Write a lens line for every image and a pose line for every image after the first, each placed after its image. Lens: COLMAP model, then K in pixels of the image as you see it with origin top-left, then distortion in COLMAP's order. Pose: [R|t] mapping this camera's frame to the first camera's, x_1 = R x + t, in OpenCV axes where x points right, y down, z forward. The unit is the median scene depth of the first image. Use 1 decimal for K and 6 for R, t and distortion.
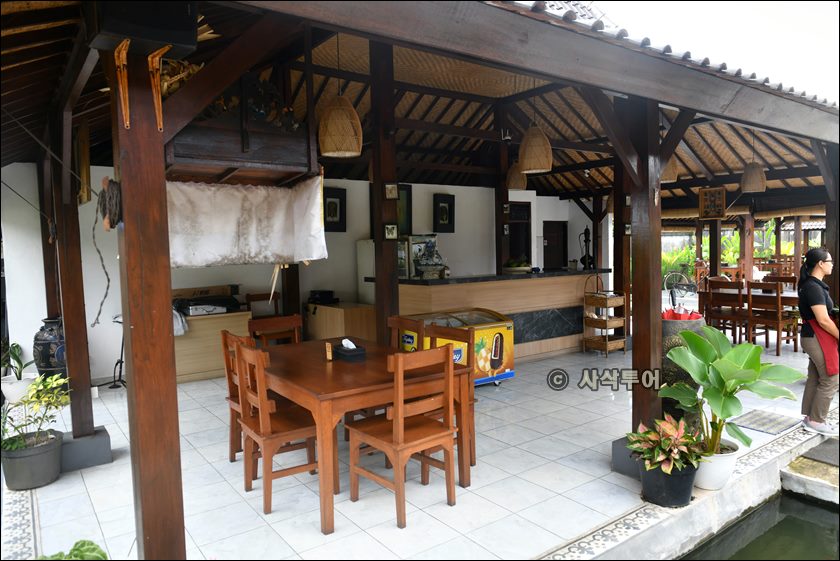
lens RADIAL K [[571.7, 0, 423.1], [0, 571.7, 276.3], [0, 0, 1]] dist [-0.006682, -0.006580]
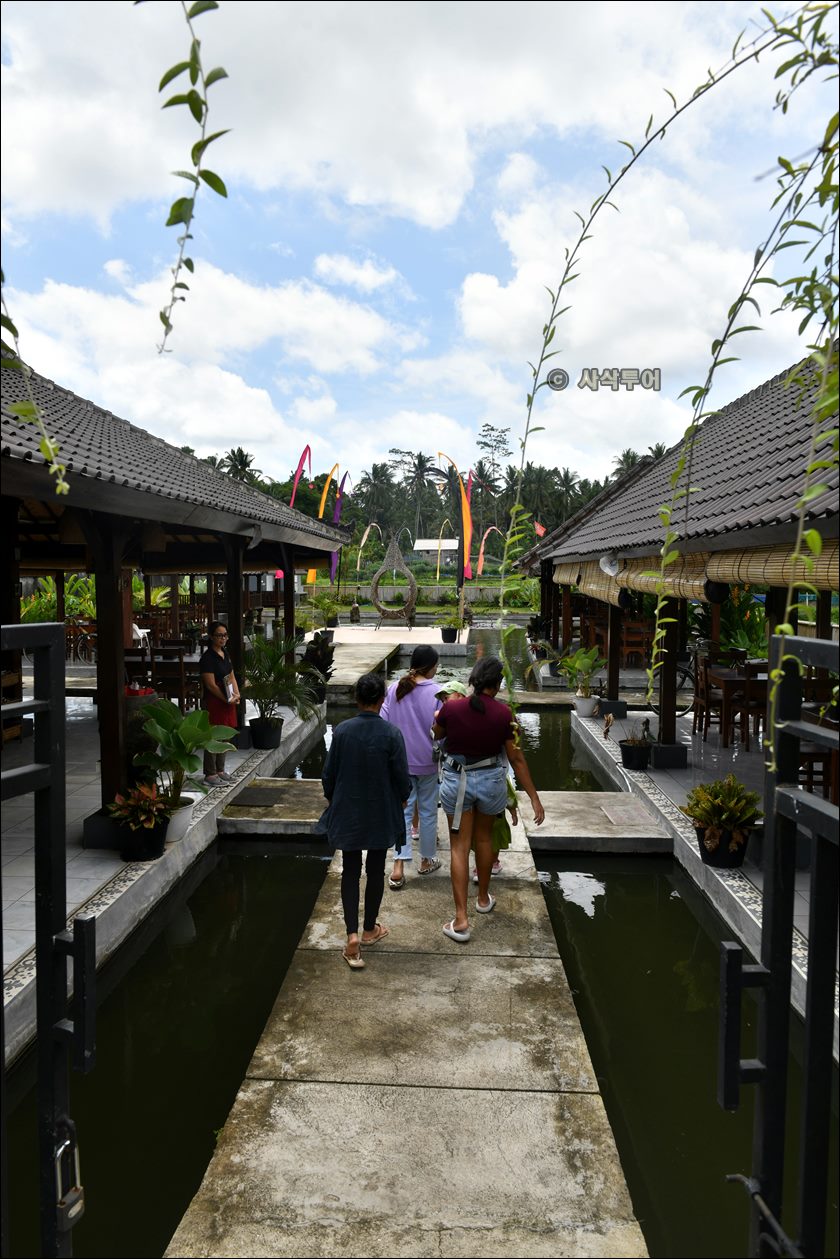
lens RADIAL K [[856.8, 0, 420.0], [0, 856.8, 629.5], [0, 0, 1]] dist [-0.006682, -0.006580]
pose [[0.630507, -0.026977, 0.775715, -0.535476], [0.025218, 0.999580, 0.014265, -0.066912], [-0.775774, 0.010568, 0.630922, -0.500902]]
